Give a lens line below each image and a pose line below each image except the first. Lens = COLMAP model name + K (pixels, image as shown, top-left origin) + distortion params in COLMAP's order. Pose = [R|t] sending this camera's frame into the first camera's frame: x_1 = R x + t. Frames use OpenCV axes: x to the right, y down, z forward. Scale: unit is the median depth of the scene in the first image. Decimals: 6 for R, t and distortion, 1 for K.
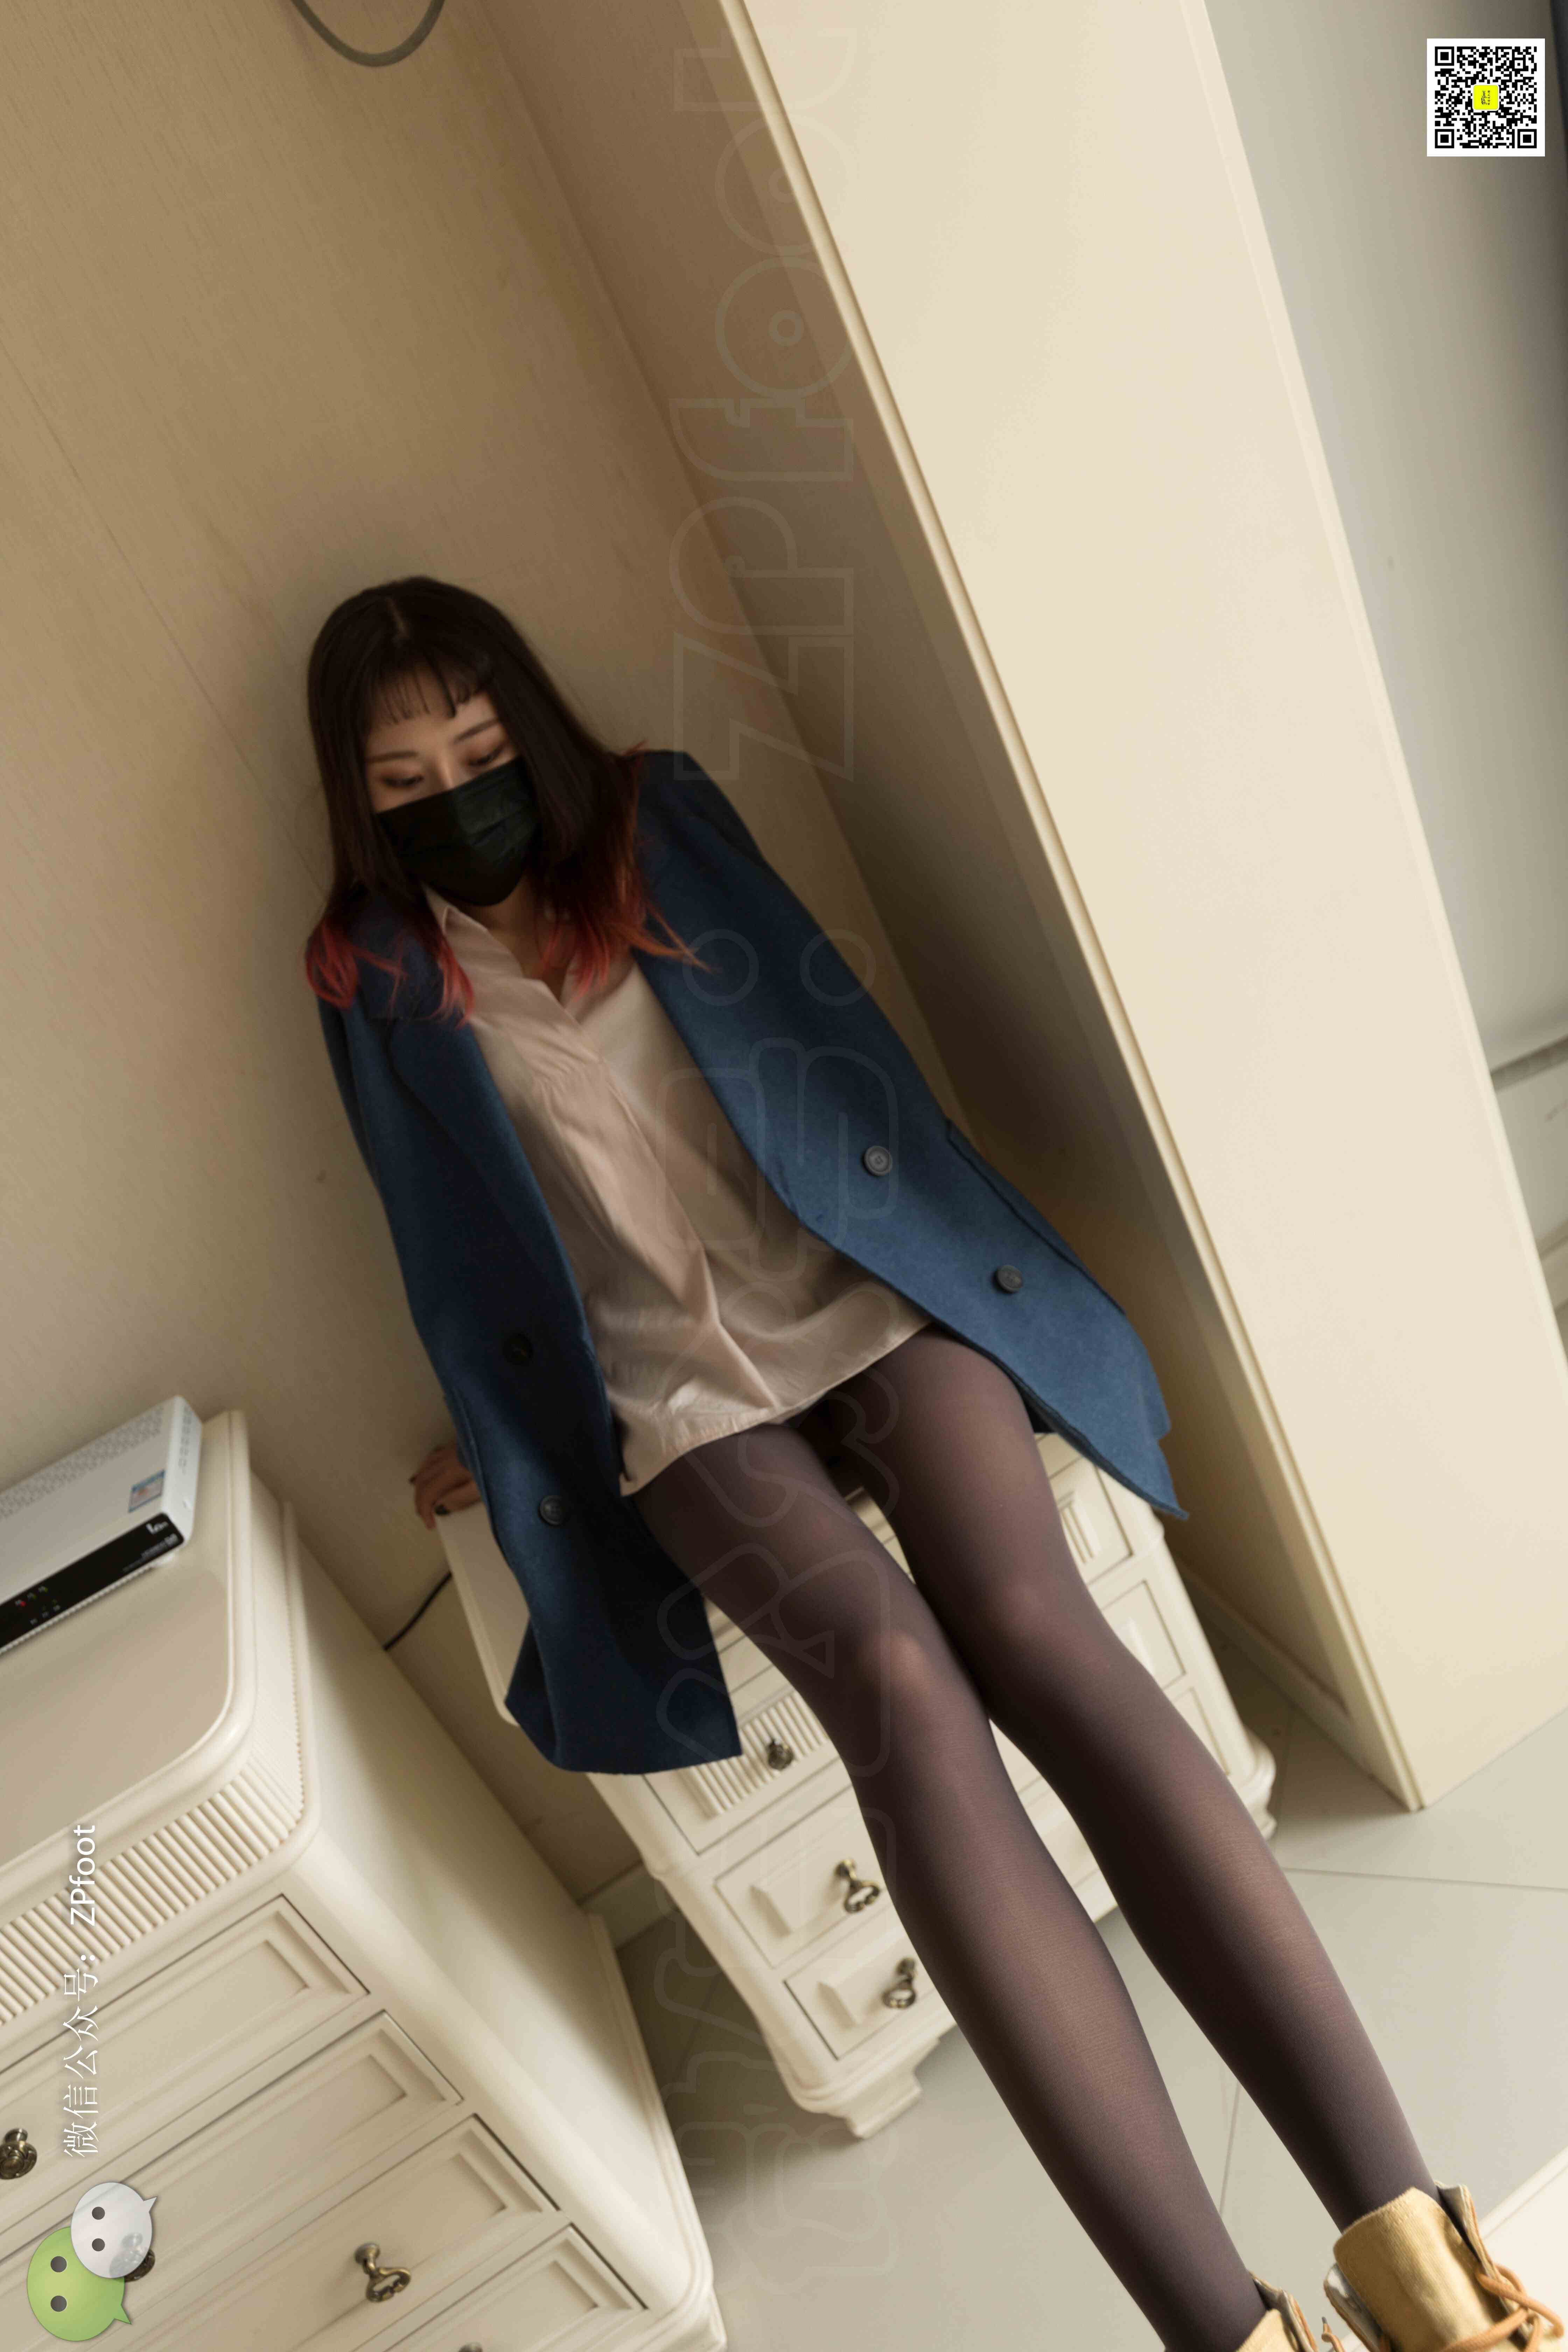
lens RADIAL K [[1561.8, 0, 790.6], [0, 1561.8, 1167.1], [0, 0, 1]] dist [-0.000669, 0.002489]
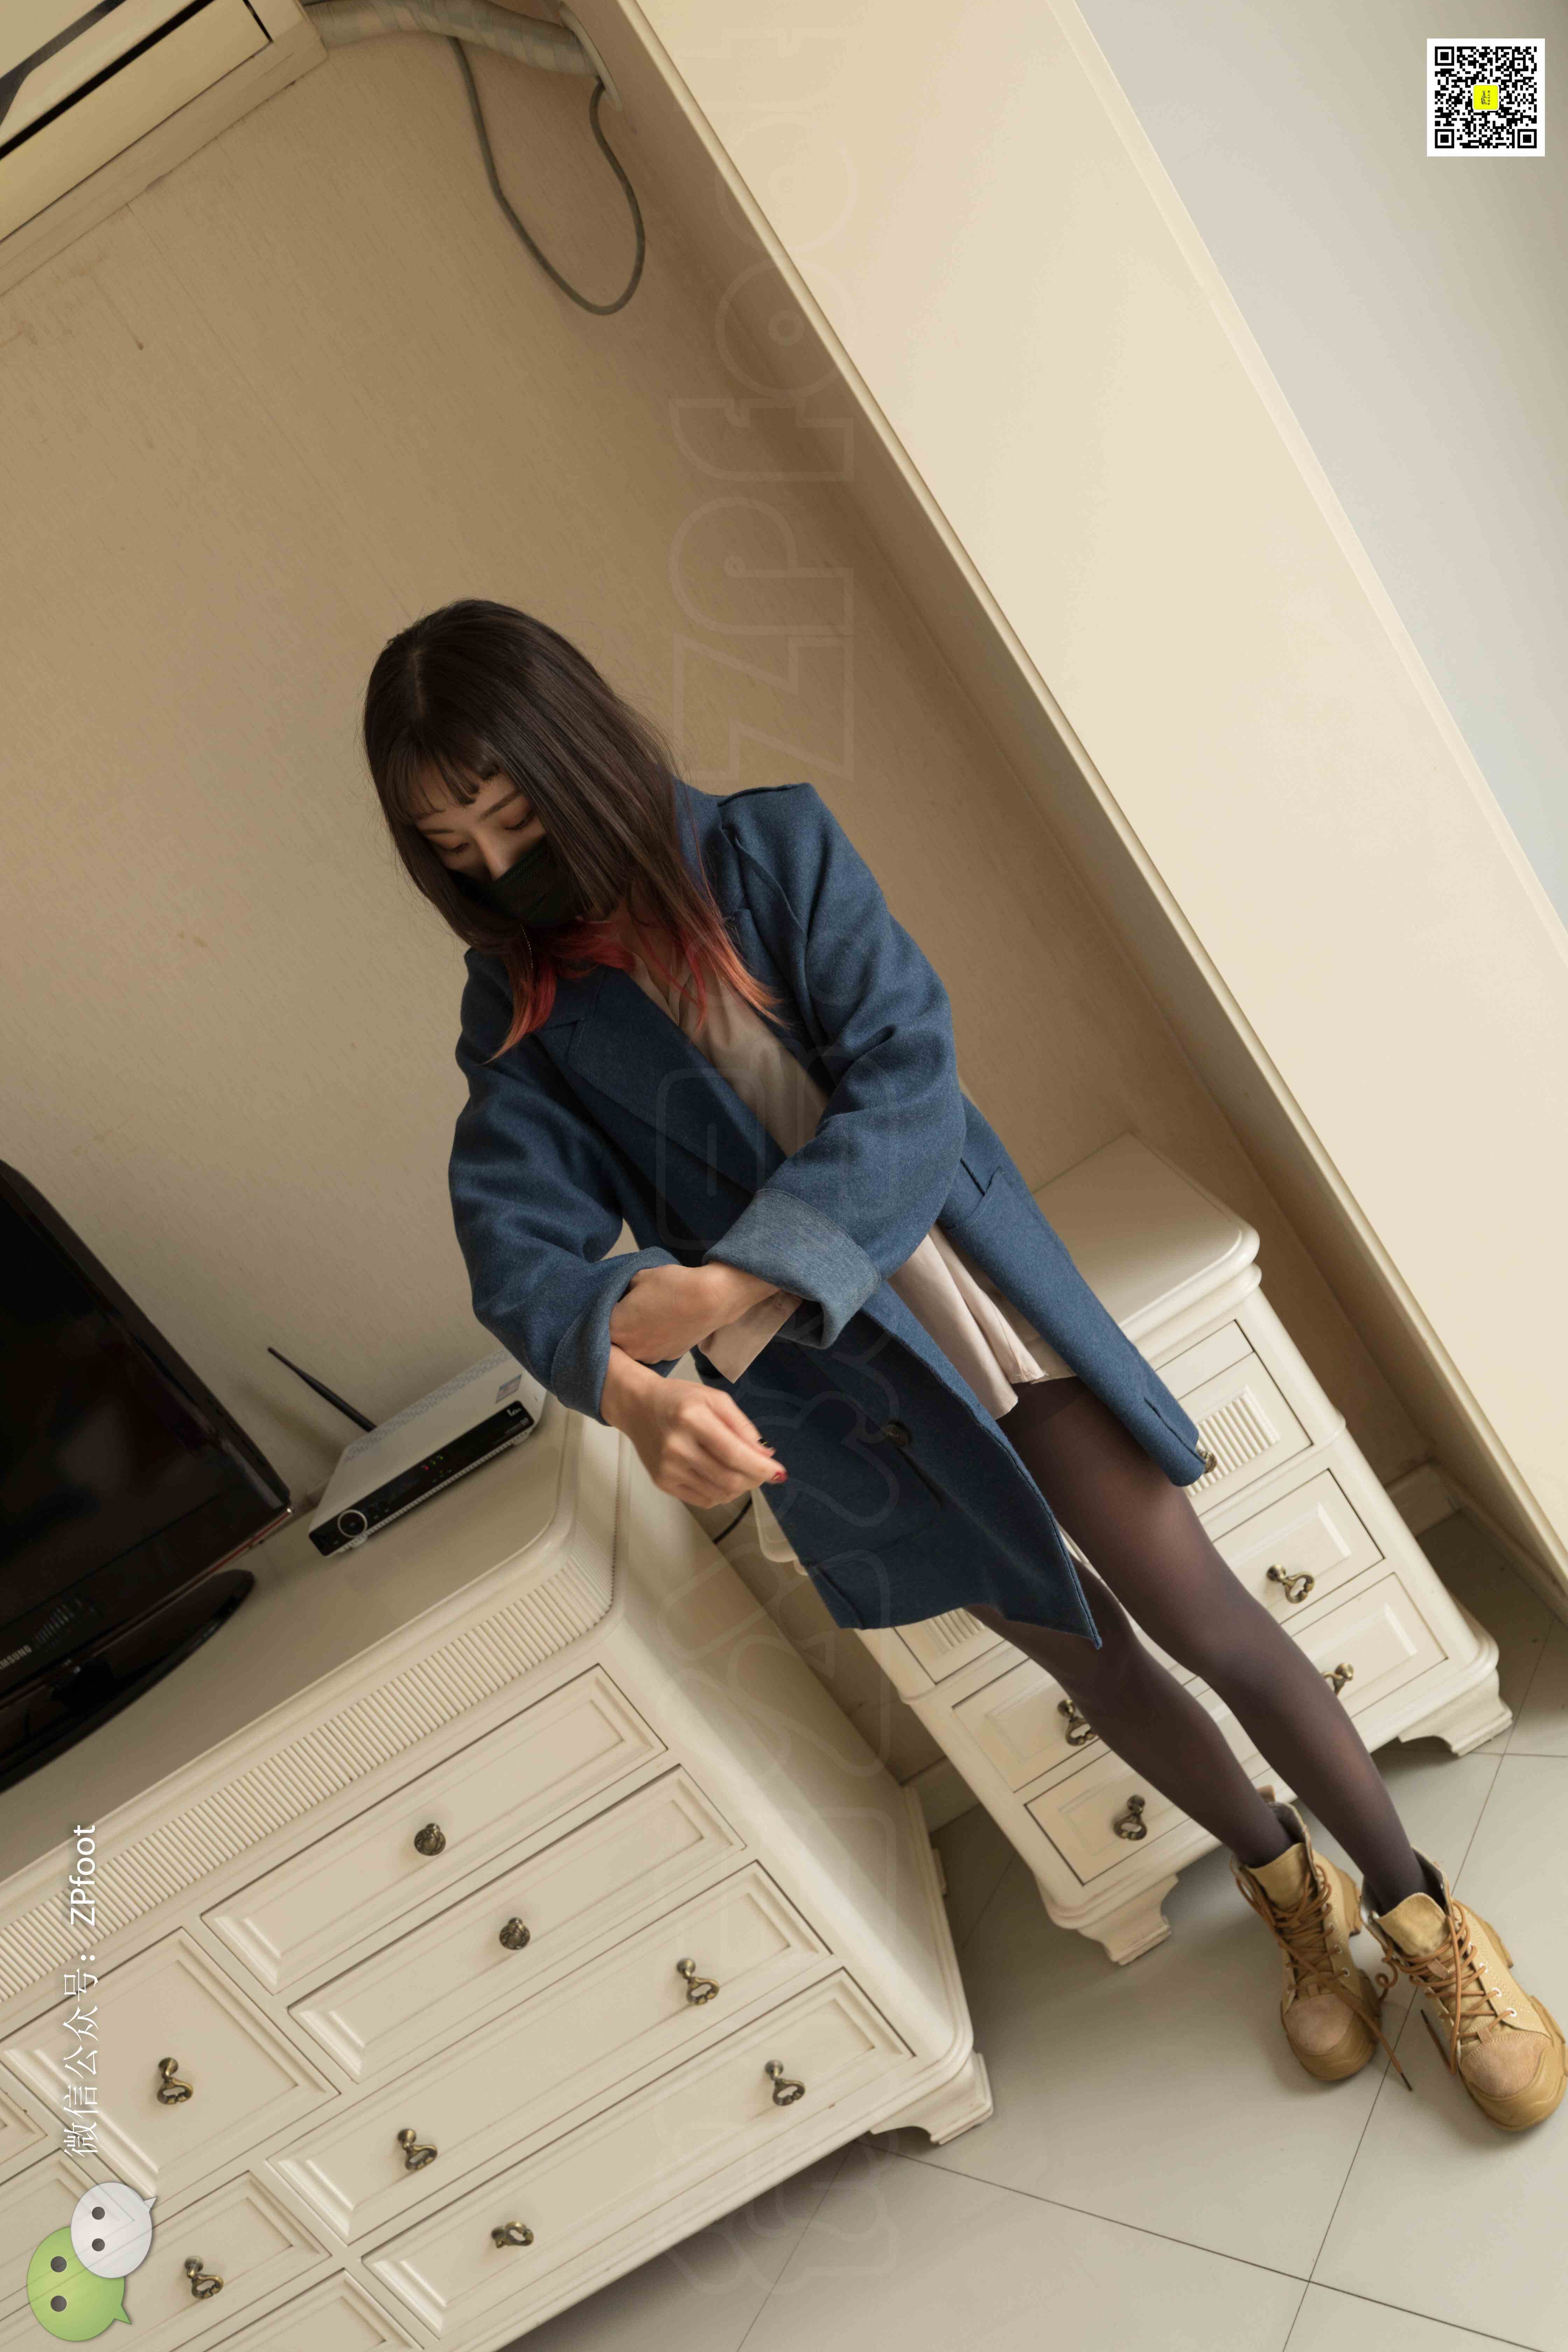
lens RADIAL K [[1819.8, 0, 794.3], [0, 1819.8, 1175.5], [0, 0, 1]] dist [0.012492, 0.004760]
pose [[0.954533, -0.050358, -0.293822, 0.289122], [0.049307, 0.998723, -0.010990, 0.054912], [0.294000, -0.003997, 0.955797, -0.417803]]
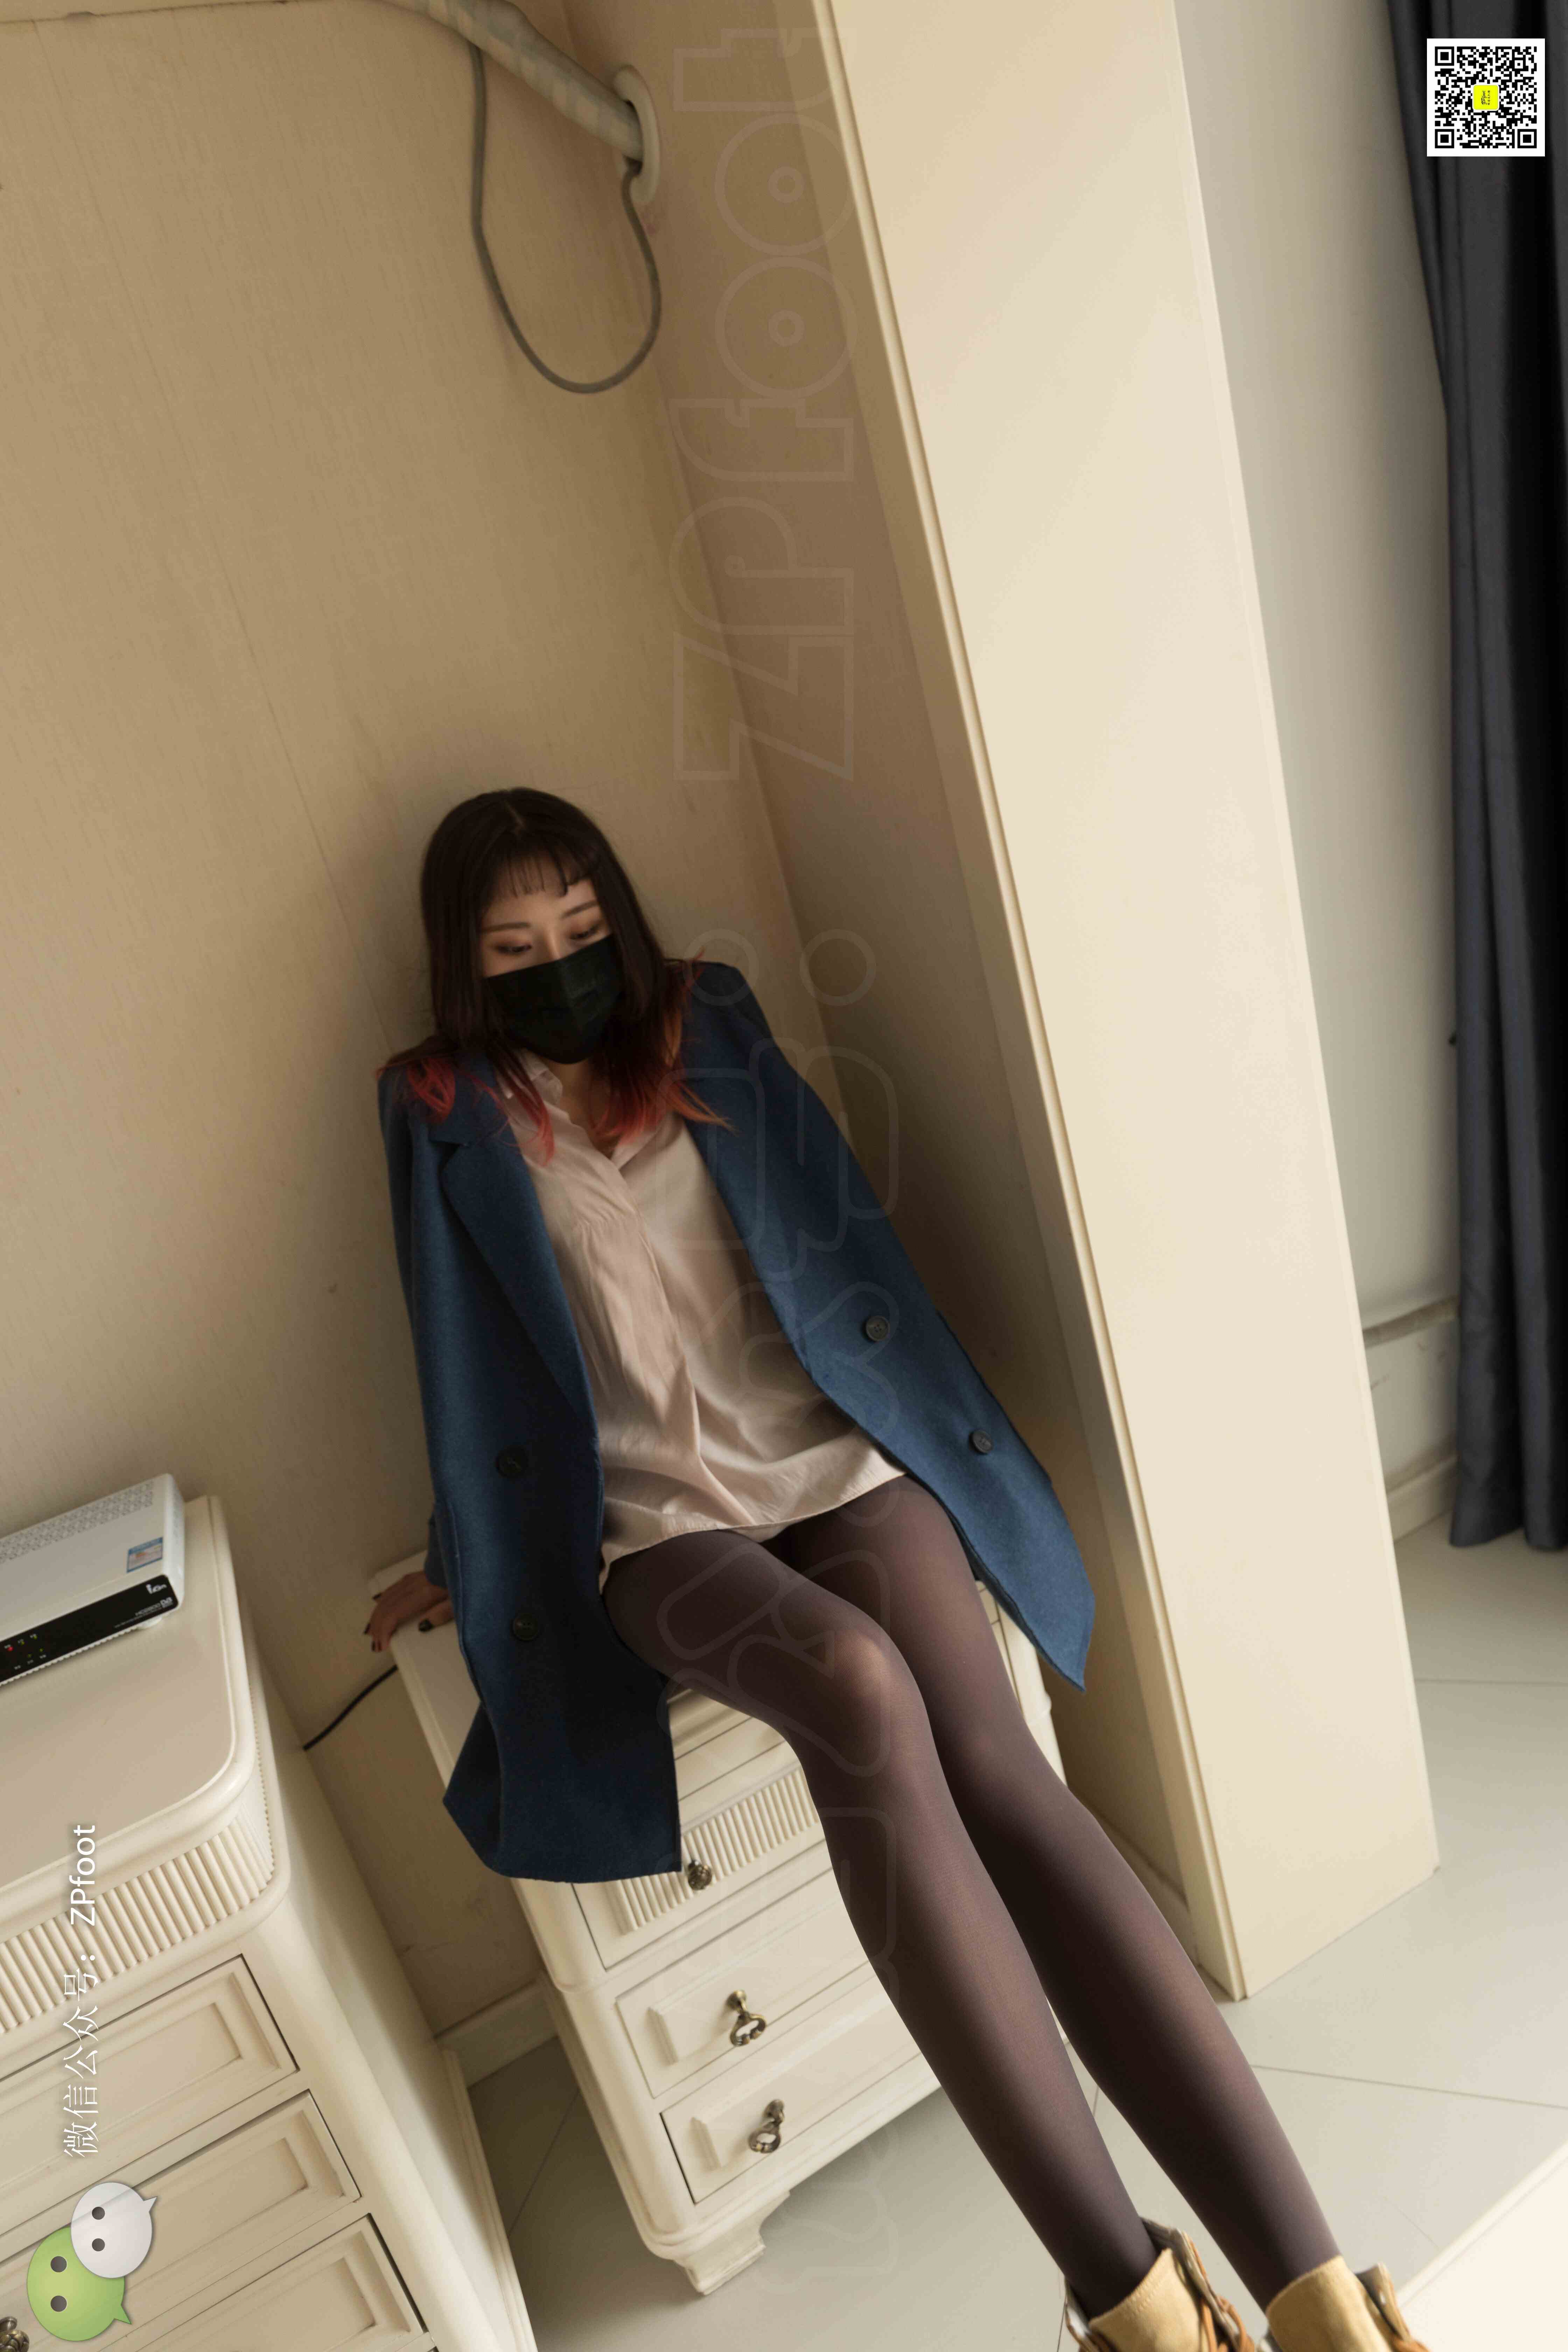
lens RADIAL K [[1464.5, 0, 776.8], [0, 1464.5, 1176.3], [0, 0, 1]] dist [0.005254, 0.004387]
pose [[0.984905, 0.140916, 0.100521, -0.127232], [-0.124393, 0.980040, -0.155077, 0.057430], [-0.120367, 0.140232, 0.982775, -0.064731]]
